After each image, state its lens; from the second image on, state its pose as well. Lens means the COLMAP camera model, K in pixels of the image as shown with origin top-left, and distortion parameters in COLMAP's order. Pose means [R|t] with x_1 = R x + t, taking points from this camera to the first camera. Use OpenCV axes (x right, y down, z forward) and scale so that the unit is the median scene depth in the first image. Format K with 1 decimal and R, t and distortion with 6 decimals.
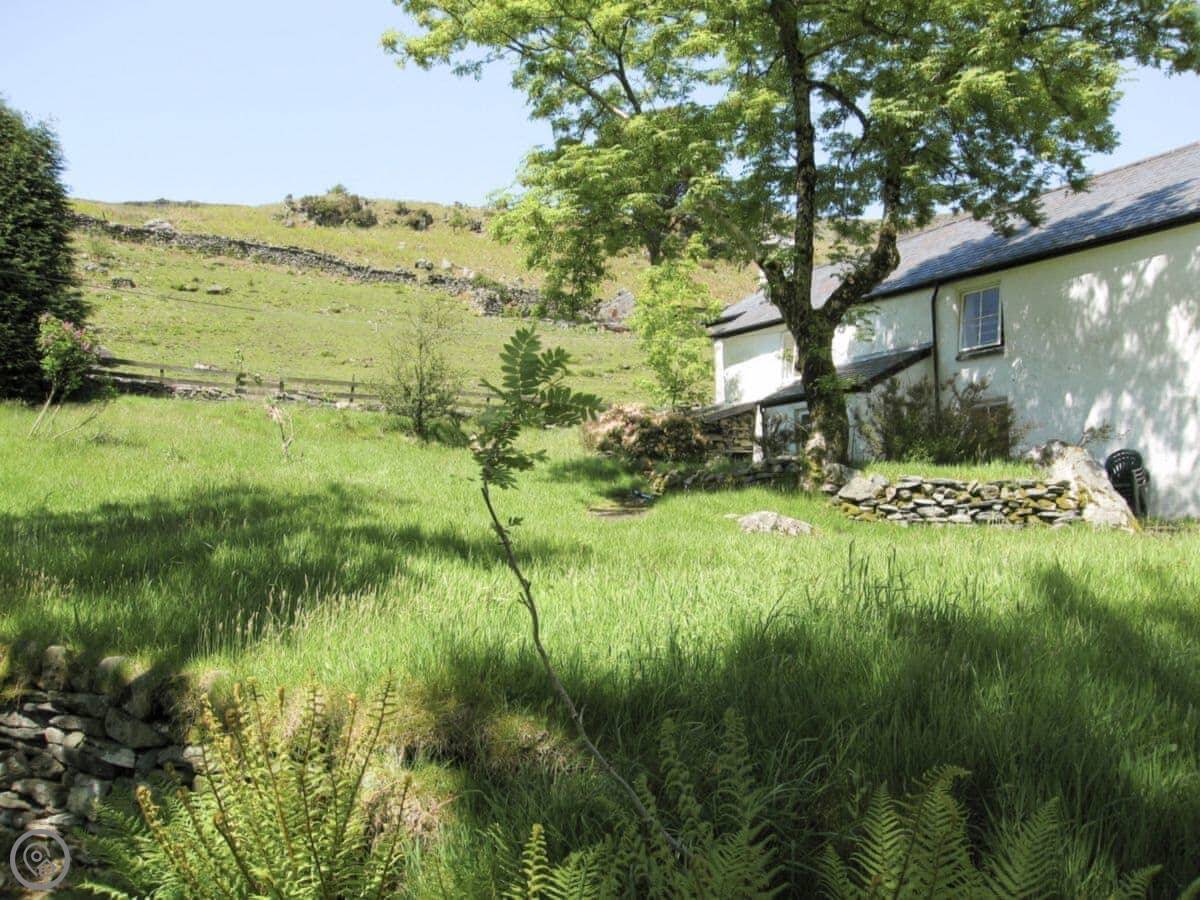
lens RADIAL K [[1056.5, 0, 599.9], [0, 1056.5, 451.1], [0, 0, 1]] dist [0.070402, 0.006232]
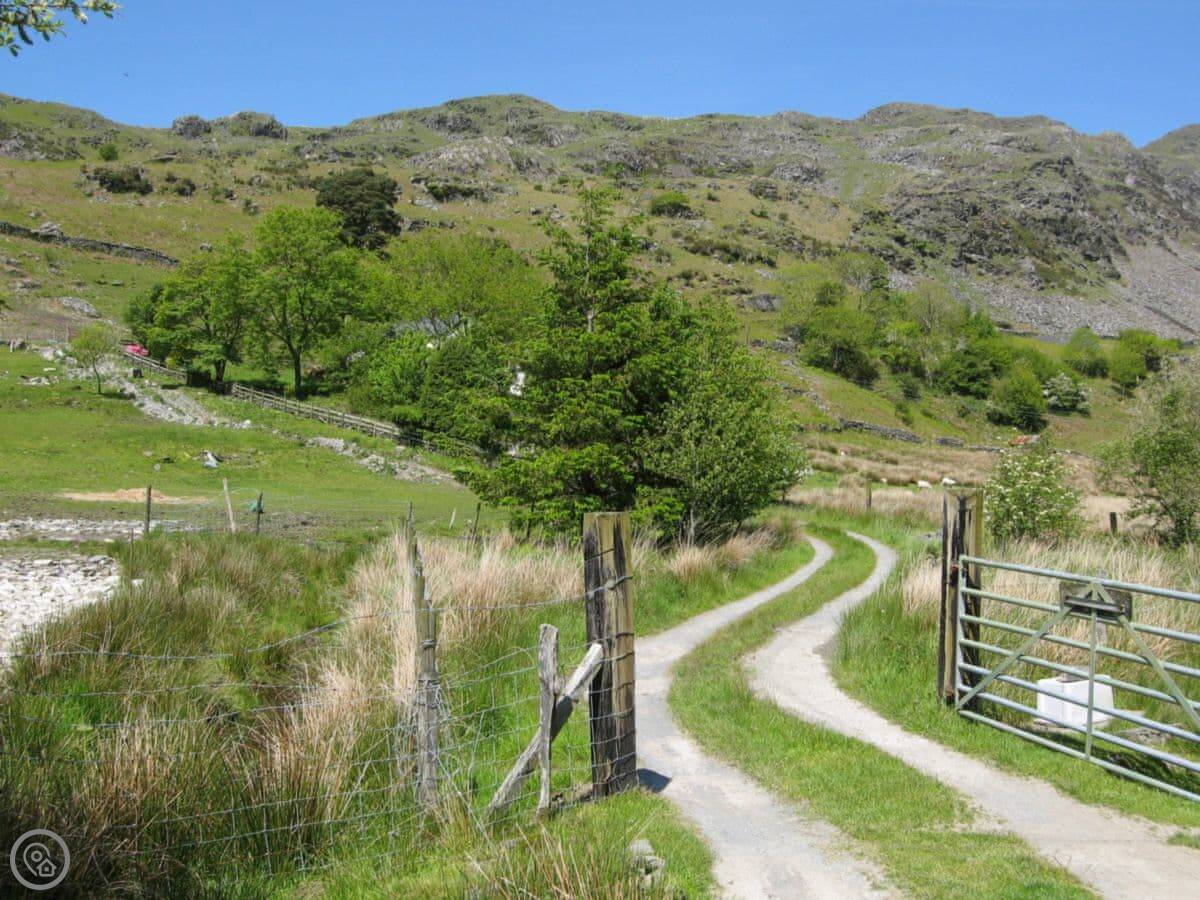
lens RADIAL K [[1056.5, 0, 602.0], [0, 1056.5, 452.6], [0, 0, 1]] dist [0.070402, 0.006232]
pose [[0.967895, 0.020724, 0.250499, 0.008852], [-0.042202, 0.995847, 0.080676, -0.016214], [-0.247787, -0.088658, 0.964750, -0.513693]]
